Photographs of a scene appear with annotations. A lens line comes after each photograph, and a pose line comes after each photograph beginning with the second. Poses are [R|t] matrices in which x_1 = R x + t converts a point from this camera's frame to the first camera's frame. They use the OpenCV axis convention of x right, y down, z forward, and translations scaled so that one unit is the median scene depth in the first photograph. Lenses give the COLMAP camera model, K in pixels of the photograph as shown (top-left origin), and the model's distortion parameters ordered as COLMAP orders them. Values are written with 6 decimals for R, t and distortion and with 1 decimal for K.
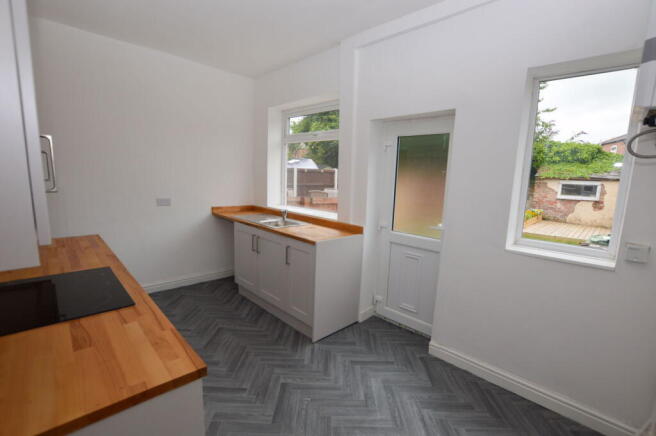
lens RADIAL K [[296.4, 0, 332.3], [0, 296.4, 220.0], [0, 0, 1]] dist [-0.029568, 0.002299]
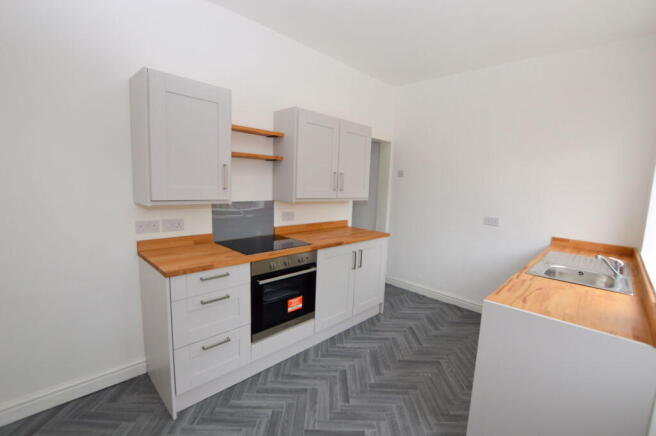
lens RADIAL K [[296.4, 0, 331.4], [0, 296.4, 221.5], [0, 0, 1]] dist [-0.029568, 0.002299]
pose [[0.013093, 0.097344, -0.995165, 0.356183], [-0.184107, 0.978469, 0.093289, -0.053720], [0.982819, 0.181996, 0.030733, 0.463941]]
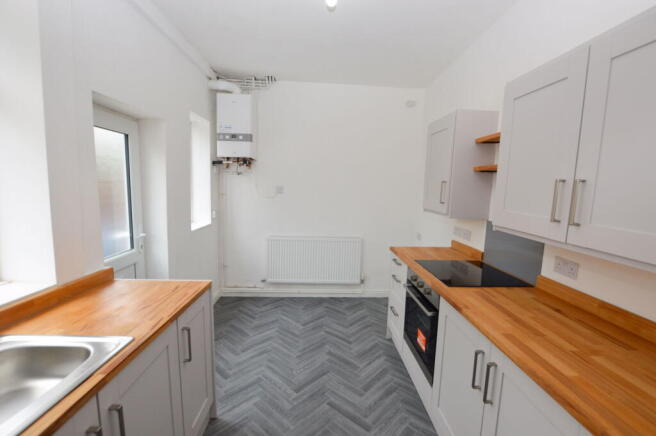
lens RADIAL K [[296.4, 0, 332.1], [0, 296.4, 221.3], [0, 0, 1]] dist [-0.029568, 0.002299]
pose [[-0.742547, -0.138538, 0.655310, -0.507646], [0.046644, 0.965304, 0.256927, -0.165995], [-0.668168, 0.221347, -0.710322, 0.903522]]
